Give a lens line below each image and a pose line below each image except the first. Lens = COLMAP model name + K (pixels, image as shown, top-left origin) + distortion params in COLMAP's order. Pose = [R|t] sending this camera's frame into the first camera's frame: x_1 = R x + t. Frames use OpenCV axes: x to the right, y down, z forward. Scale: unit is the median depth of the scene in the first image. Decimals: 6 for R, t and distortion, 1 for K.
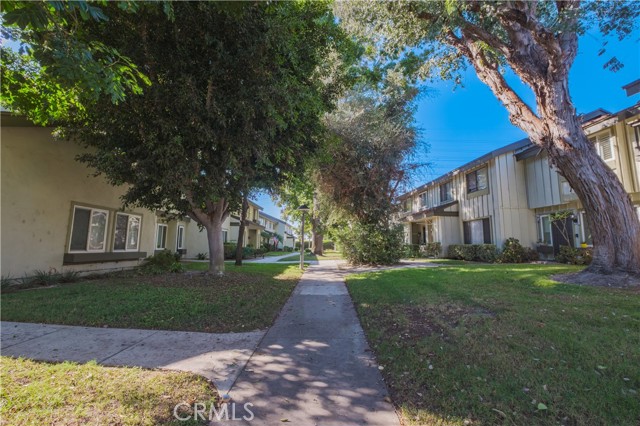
lens RADIAL K [[273.9, 0, 316.0], [0, 273.9, 209.9], [0, 0, 1]] dist [-0.001643, -0.000069]
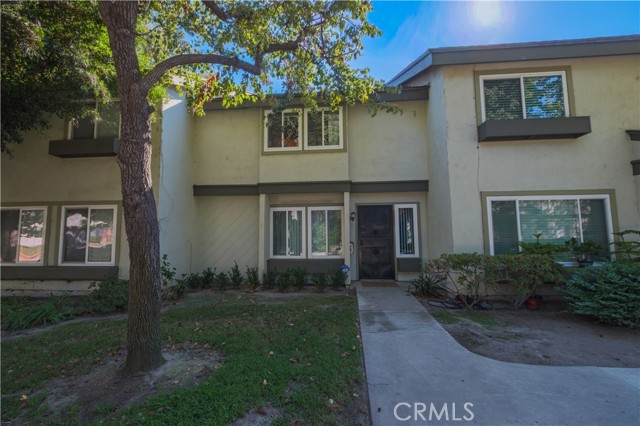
lens RADIAL K [[273.9, 0, 316.0], [0, 273.9, 209.9], [0, 0, 1]] dist [-0.001643, -0.000069]
pose [[-0.052876, -0.119290, -0.991451, -0.100170], [0.135538, 0.982795, -0.125477, 0.191092], [0.989360, -0.141014, -0.035798, 1.677161]]
